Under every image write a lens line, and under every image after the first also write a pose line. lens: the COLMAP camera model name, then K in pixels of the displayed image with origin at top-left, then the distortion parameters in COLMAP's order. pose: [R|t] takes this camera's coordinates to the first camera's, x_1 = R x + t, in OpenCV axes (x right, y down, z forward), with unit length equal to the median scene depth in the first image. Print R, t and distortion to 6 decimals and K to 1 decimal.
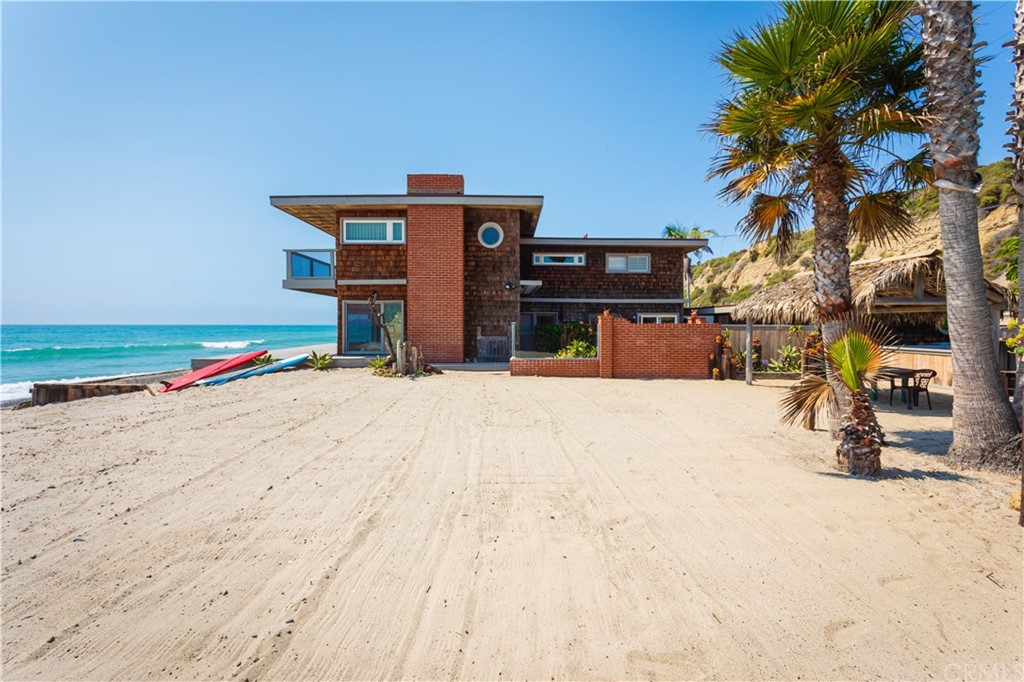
lens RADIAL K [[480.6, 0, 510.2], [0, 480.6, 336.7], [0, 0, 1]] dist [0.004629, -0.000187]
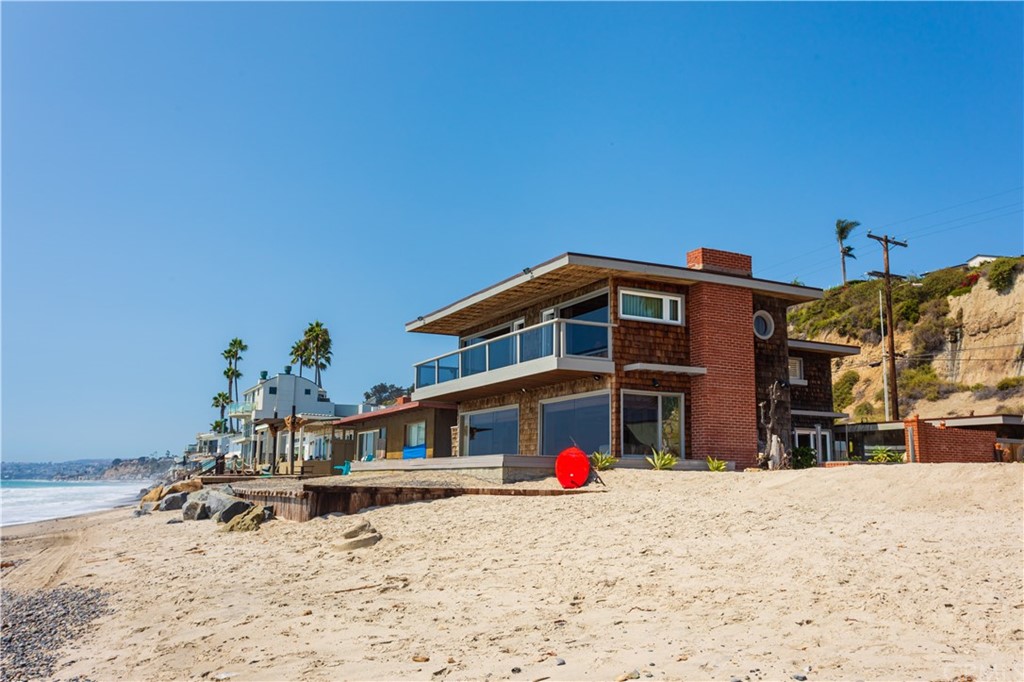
lens RADIAL K [[880.2, 0, 517.4], [0, 880.2, 335.6], [0, 0, 1]] dist [0.017260, -0.005710]
pose [[0.895698, 0.085001, 0.436464, -1.180087], [-0.001623, 0.982178, -0.187947, 0.113935], [-0.444661, 0.167636, 0.879872, -0.214500]]
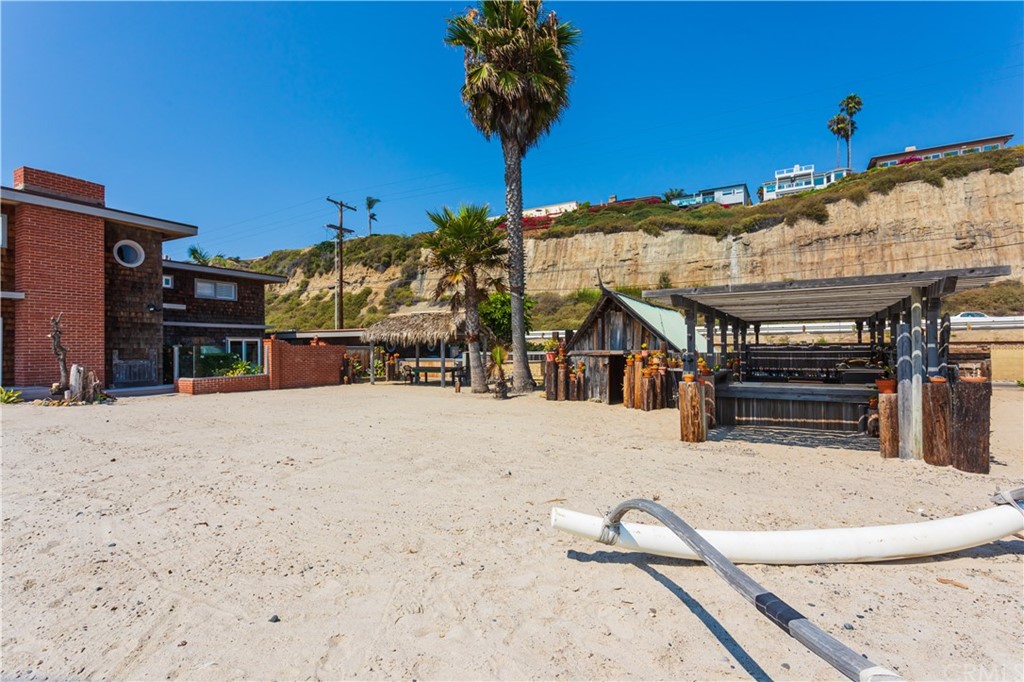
lens RADIAL K [[493.8, 0, 509.7], [0, 493.8, 347.0], [0, 0, 1]] dist [-0.009444, 0.004173]
pose [[0.491356, -0.005918, 0.870938, -0.538037], [0.032934, 0.999388, -0.011789, 0.009985], [-0.870336, 0.034476, 0.491251, -0.130336]]
